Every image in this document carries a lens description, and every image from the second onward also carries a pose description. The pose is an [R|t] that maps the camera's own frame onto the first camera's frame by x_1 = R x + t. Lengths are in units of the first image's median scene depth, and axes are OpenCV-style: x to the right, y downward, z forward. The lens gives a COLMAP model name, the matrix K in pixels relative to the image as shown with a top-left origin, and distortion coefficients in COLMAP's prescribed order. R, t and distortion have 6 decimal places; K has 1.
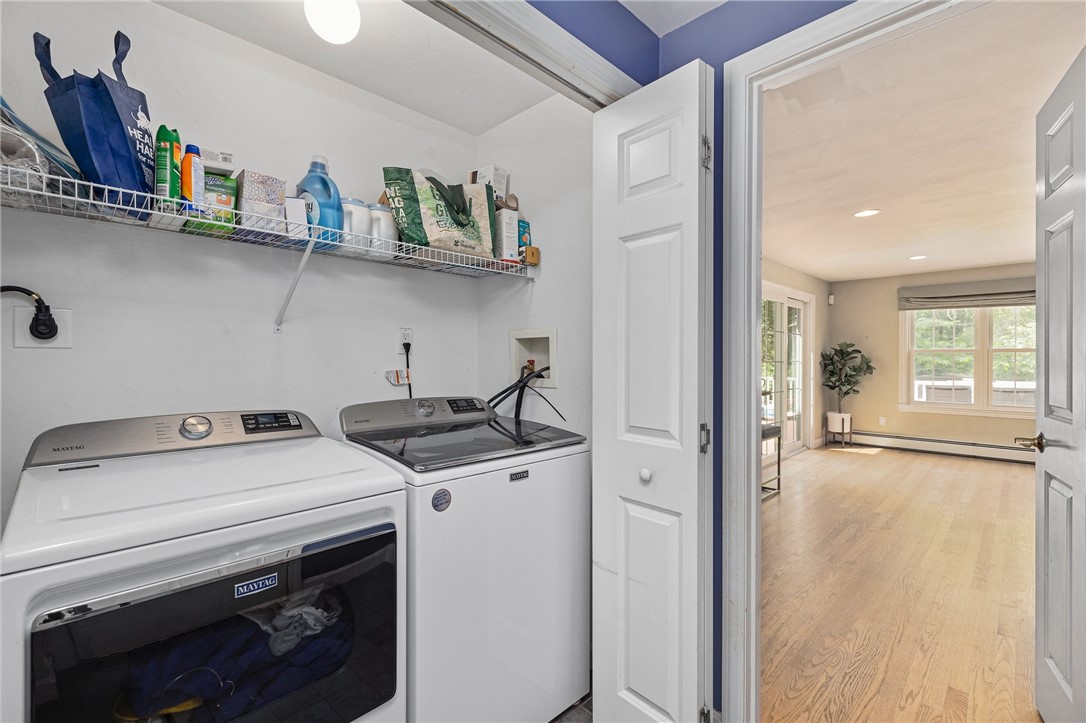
lens RADIAL K [[468.8, 0, 549.4], [0, 468.8, 360.9], [0, 0, 1]] dist [-0.000809, 0.001369]
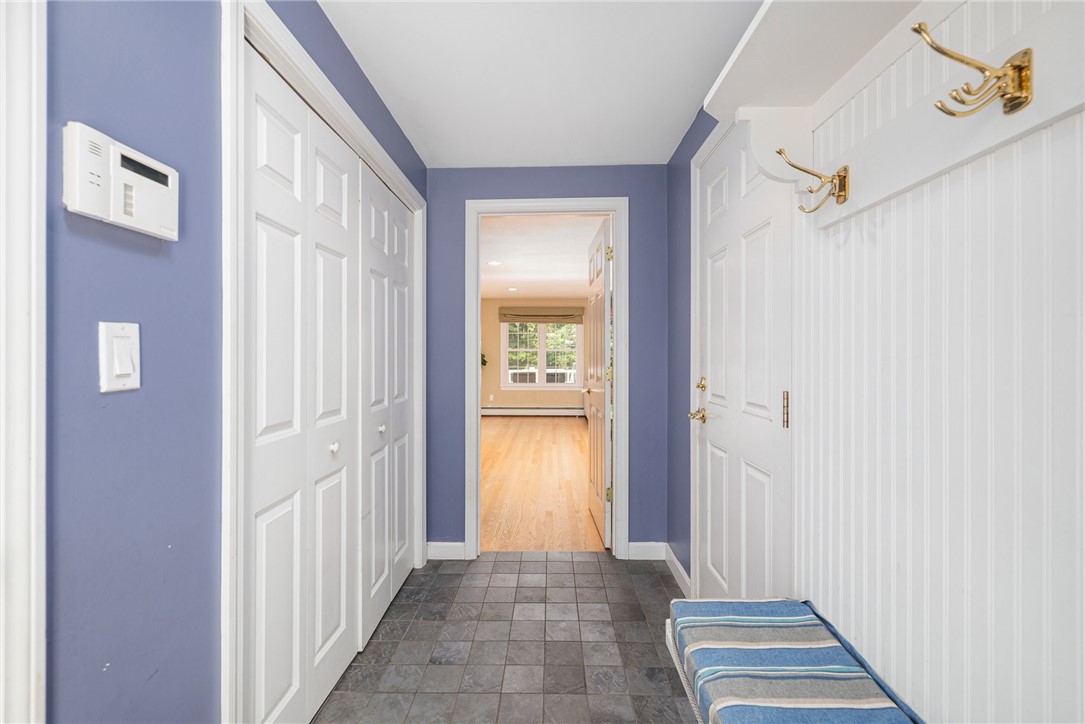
lens RADIAL K [[468.3, 0, 543.7], [0, 468.3, 357.6], [0, 0, 1]] dist [-0.000809, 0.001369]
pose [[0.714754, -0.004303, 0.699362, -0.178649], [0.003976, 0.999990, 0.002089, 0.001197], [-0.699364, 0.001287, 0.714764, -0.142240]]
